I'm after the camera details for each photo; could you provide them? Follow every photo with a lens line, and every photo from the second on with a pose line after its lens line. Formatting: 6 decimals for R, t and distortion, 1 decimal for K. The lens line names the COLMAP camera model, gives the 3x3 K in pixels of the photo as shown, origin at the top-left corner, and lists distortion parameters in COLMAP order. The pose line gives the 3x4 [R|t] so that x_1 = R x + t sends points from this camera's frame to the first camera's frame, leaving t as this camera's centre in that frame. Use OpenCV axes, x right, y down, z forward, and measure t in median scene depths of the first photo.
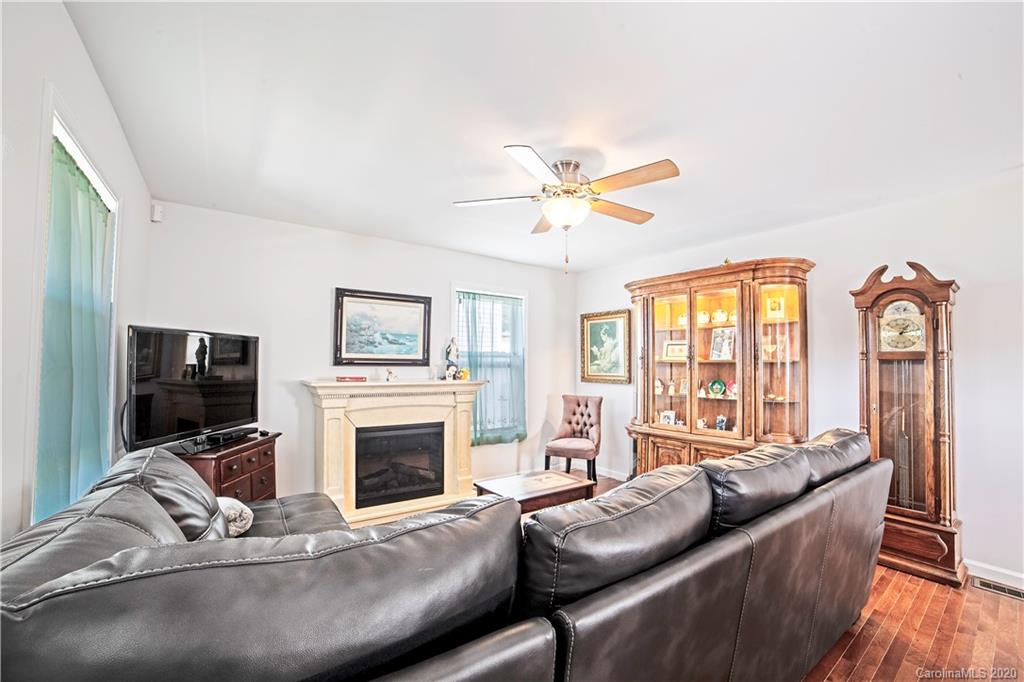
lens RADIAL K [[424.5, 0, 510.7], [0, 424.5, 350.3], [0, 0, 1]] dist [-0.094180, 0.030963]
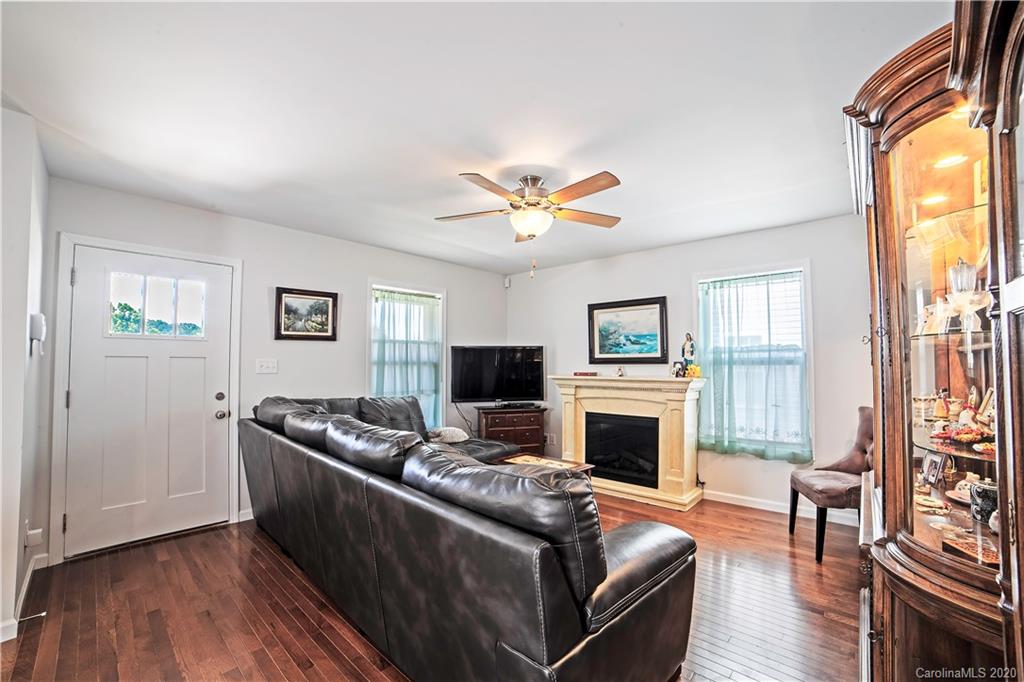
lens RADIAL K [[424.5, 0, 510.7], [0, 424.5, 350.3], [0, 0, 1]] dist [-0.094180, 0.030963]
pose [[0.207297, -0.043170, -0.977325, 0.767369], [0.031349, 0.998806, -0.037469, 0.033392], [0.977776, -0.022871, 0.208403, 0.449532]]
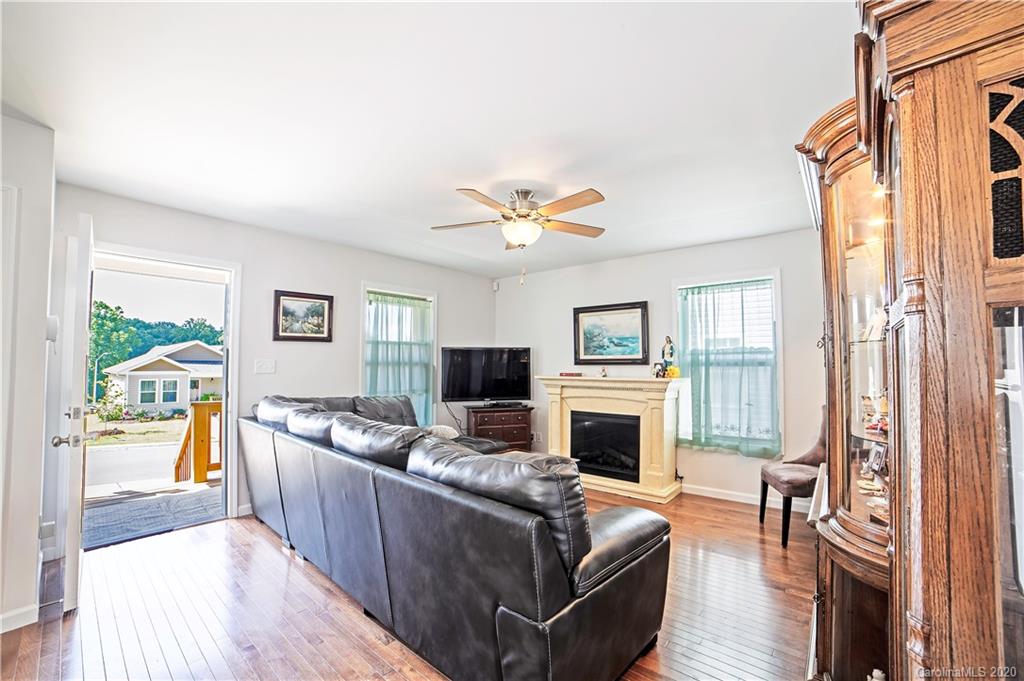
lens RADIAL K [[424.5, 0, 510.7], [0, 424.5, 349.8], [0, 0, 1]] dist [-0.094180, 0.030963]
pose [[0.242225, -0.044936, -0.969179, 0.814199], [0.029307, 0.998810, -0.038986, 0.032755], [0.969777, -0.018961, 0.243254, 0.427559]]
